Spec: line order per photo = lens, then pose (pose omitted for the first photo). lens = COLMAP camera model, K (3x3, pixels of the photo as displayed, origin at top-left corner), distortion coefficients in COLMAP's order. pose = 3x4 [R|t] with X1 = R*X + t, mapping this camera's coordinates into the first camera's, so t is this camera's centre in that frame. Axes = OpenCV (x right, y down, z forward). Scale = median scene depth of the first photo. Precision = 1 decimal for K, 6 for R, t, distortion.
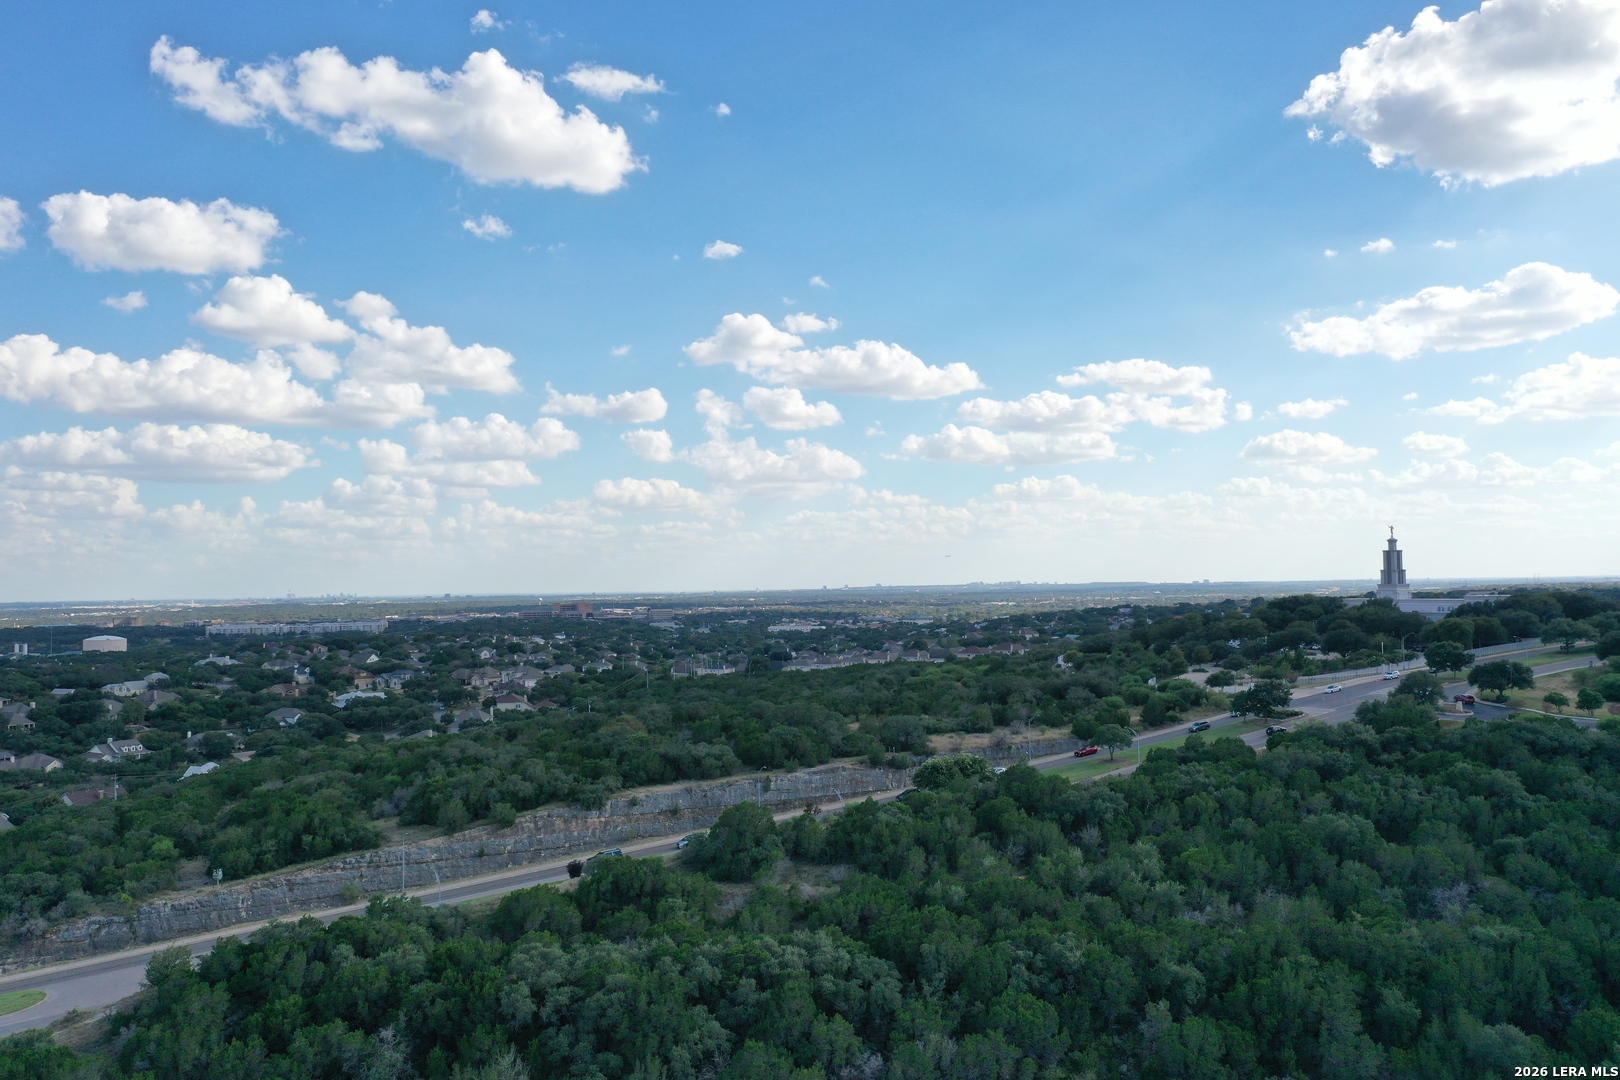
lens RADIAL K [[1282.2, 0, 810.0], [0, 1282.2, 540.0], [0, 0, 1]] dist [0.003154, -0.001053]
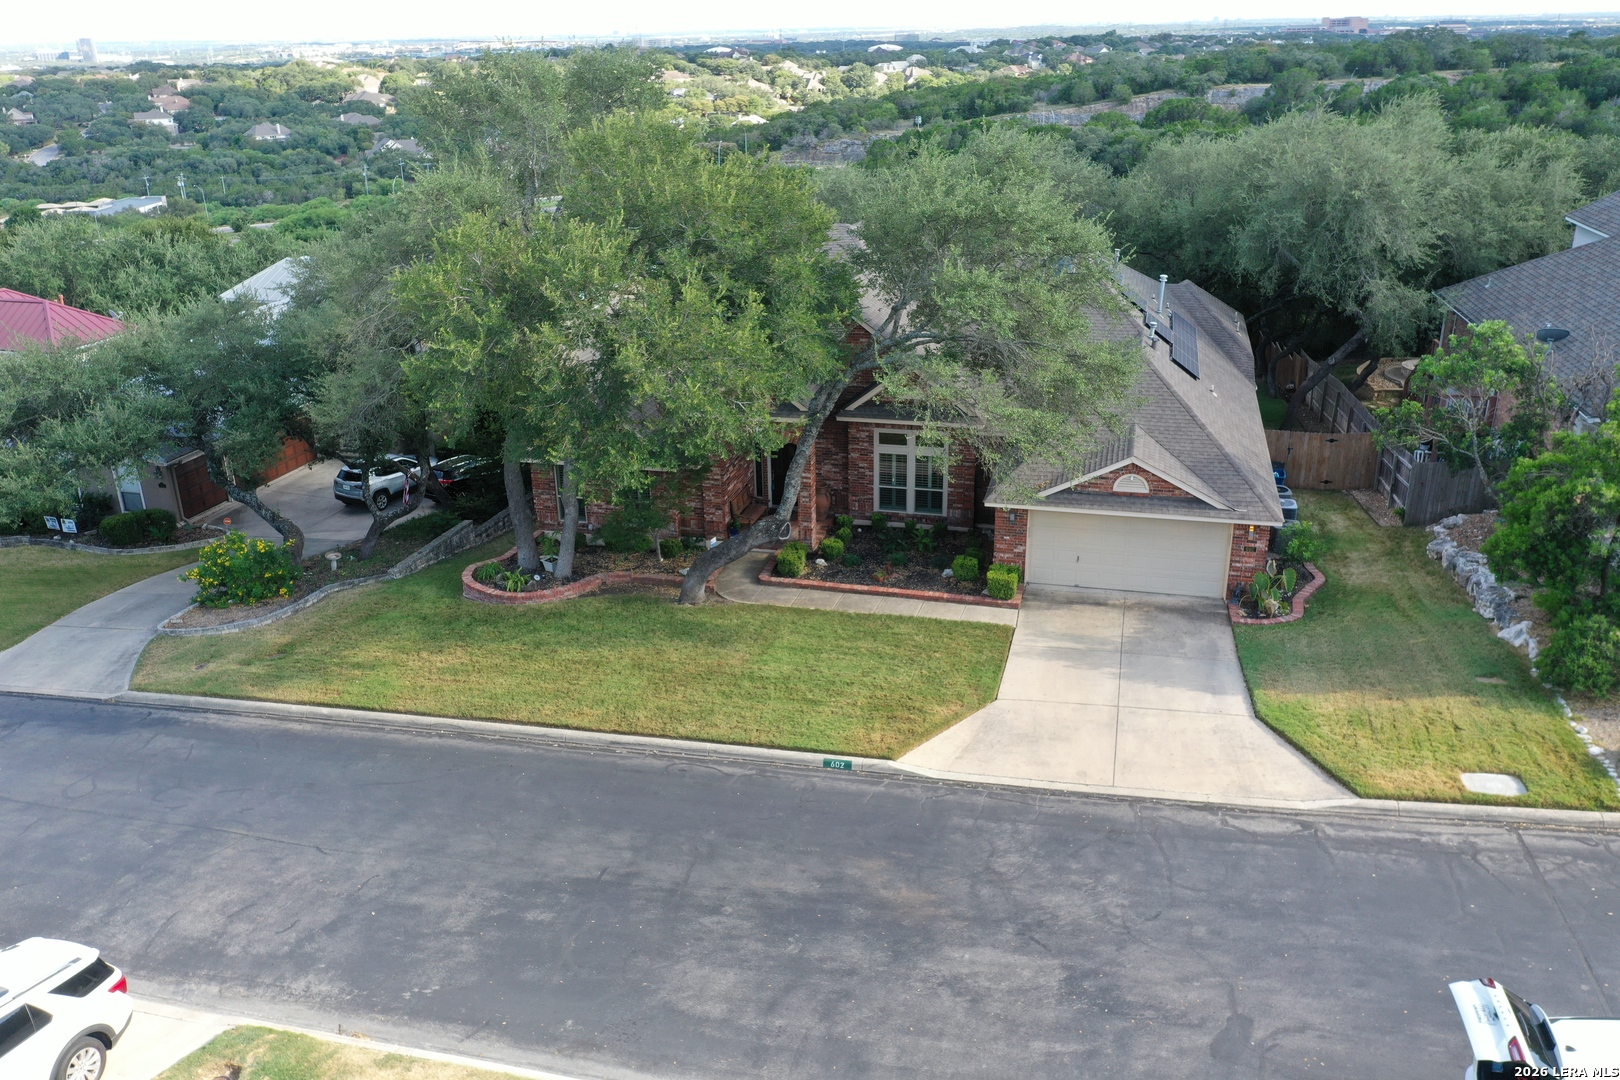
lens RADIAL K [[1282.2, 0, 810.0], [0, 1282.2, 540.0], [0, 0, 1]] dist [0.003154, -0.001053]
pose [[0.846737, 0.195784, -0.494676, 0.211915], [0.027907, 0.912197, 0.408800, 0.084633], [0.531278, -0.359952, 0.766928, -0.301216]]
